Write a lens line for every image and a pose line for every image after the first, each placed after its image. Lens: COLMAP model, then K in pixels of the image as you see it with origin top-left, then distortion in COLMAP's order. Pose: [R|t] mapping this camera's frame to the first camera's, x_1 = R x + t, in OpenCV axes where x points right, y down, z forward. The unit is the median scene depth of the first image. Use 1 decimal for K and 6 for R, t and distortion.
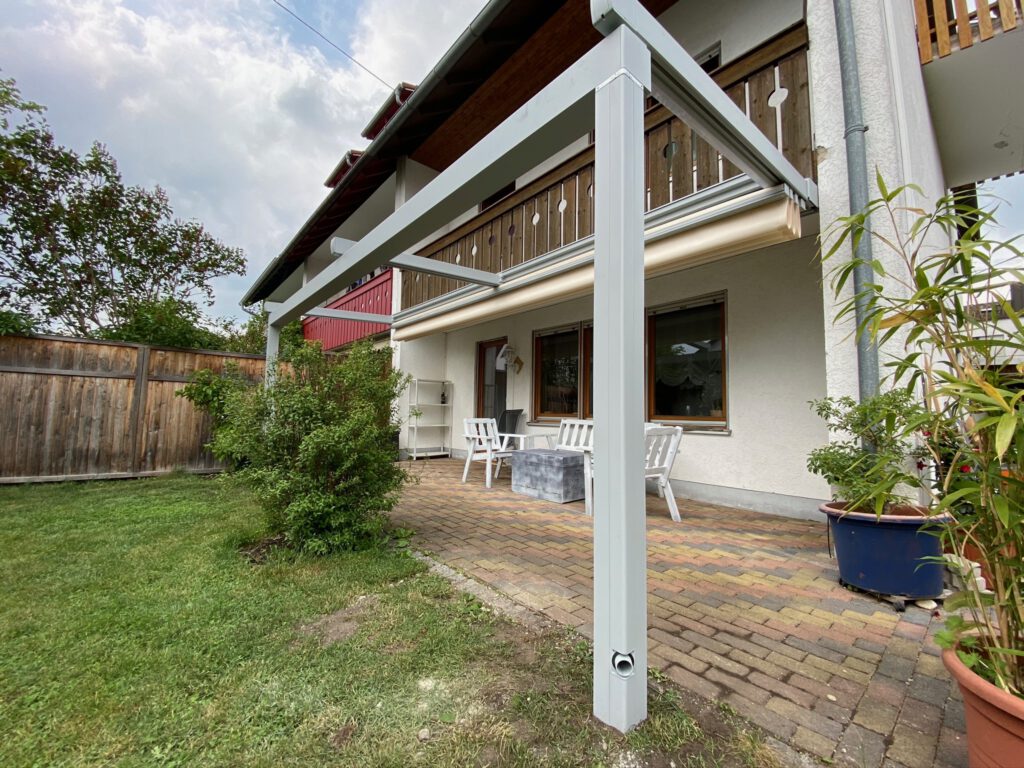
lens RADIAL K [[417.3, 0, 512.0], [0, 417.3, 380.7], [0, 0, 1]] dist [-0.001612, -0.000484]
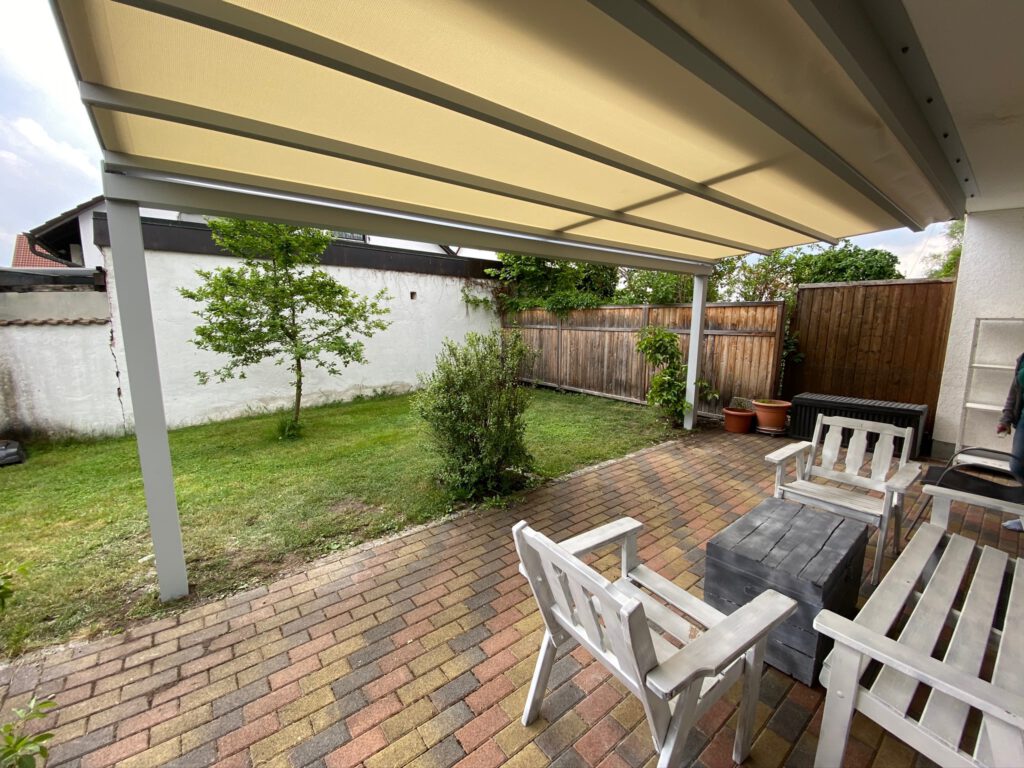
lens RADIAL K [[417.3, 0, 511.7], [0, 417.3, 384.3], [0, 0, 1]] dist [-0.001612, -0.000484]
pose [[-0.045858, 0.148719, -0.987816, 0.523316], [0.087612, 0.985644, 0.144325, -0.077416], [0.995099, -0.079926, -0.058229, 0.738567]]
